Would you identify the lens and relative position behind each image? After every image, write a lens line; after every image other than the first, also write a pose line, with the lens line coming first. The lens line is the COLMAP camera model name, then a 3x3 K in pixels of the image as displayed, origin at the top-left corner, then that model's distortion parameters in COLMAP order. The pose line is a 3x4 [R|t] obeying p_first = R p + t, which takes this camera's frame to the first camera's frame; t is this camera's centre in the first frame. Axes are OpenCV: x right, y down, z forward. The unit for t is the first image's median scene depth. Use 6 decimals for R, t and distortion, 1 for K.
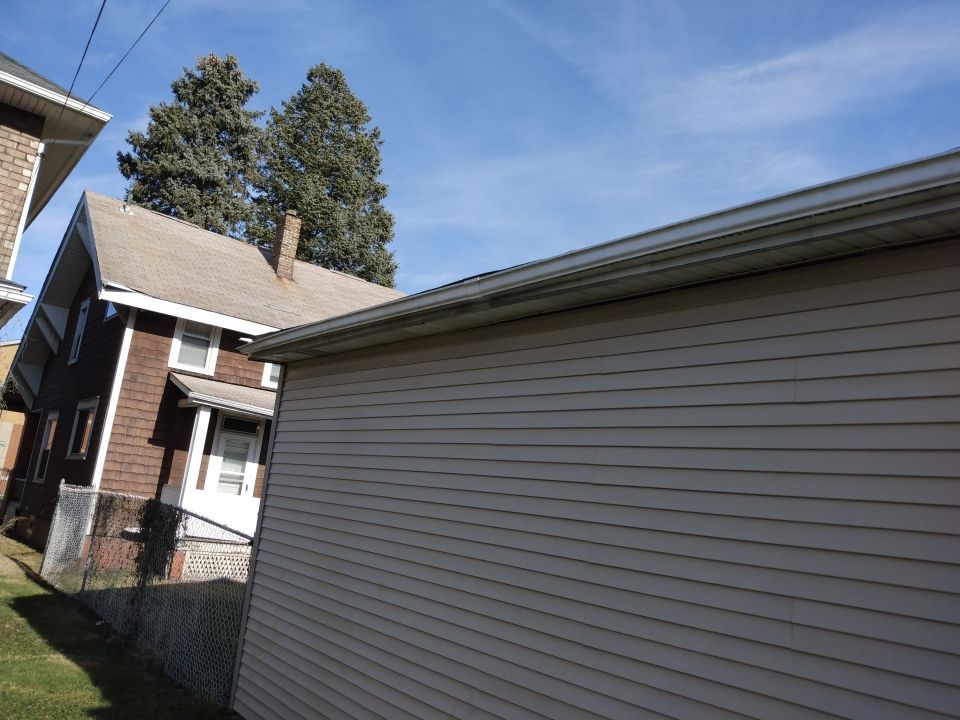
lens RADIAL K [[670.1, 0, 480.0], [0, 670.1, 360.0], [0, 0, 1]] dist [0.002183, -0.057924]
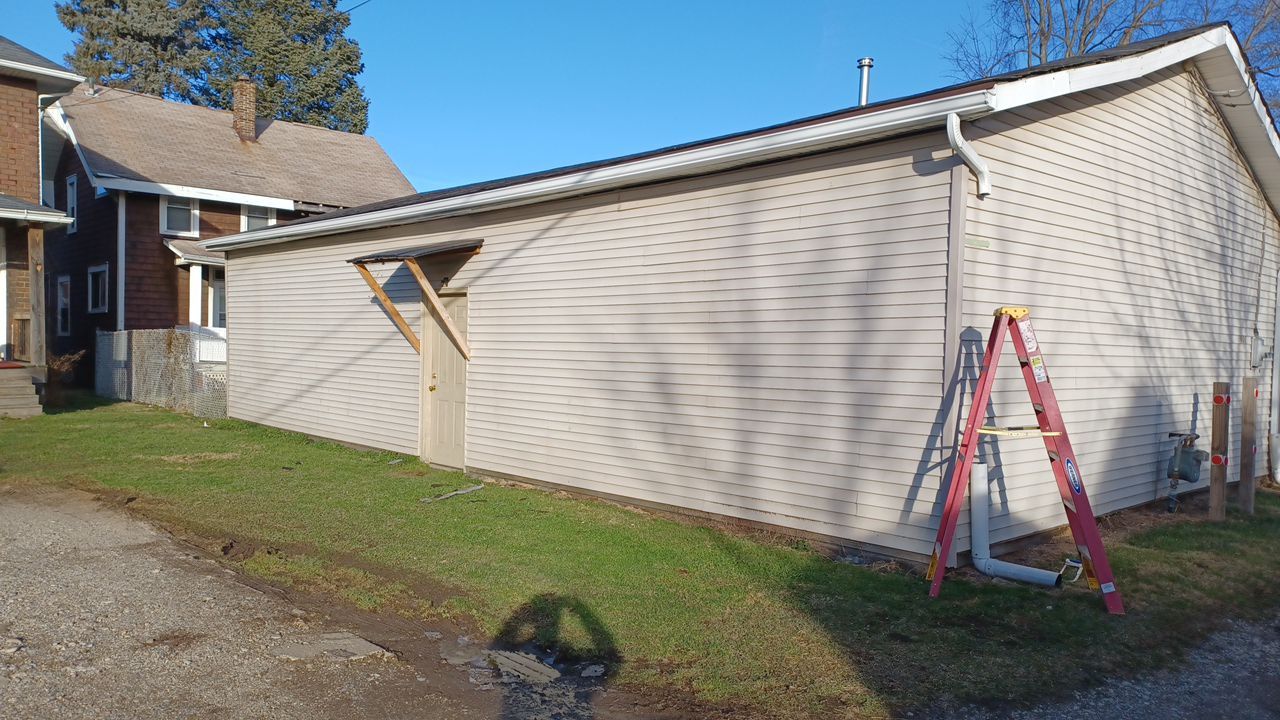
lens RADIAL K [[946.2, 0, 640.0], [0, 946.2, 360.0], [0, 0, 1]] dist [-0.005042, 0.073285]
pose [[0.996145, -0.086979, 0.011396, 0.370061], [0.081965, 0.969169, 0.232366, -0.096099], [-0.031256, -0.230536, 0.972562, -0.776226]]
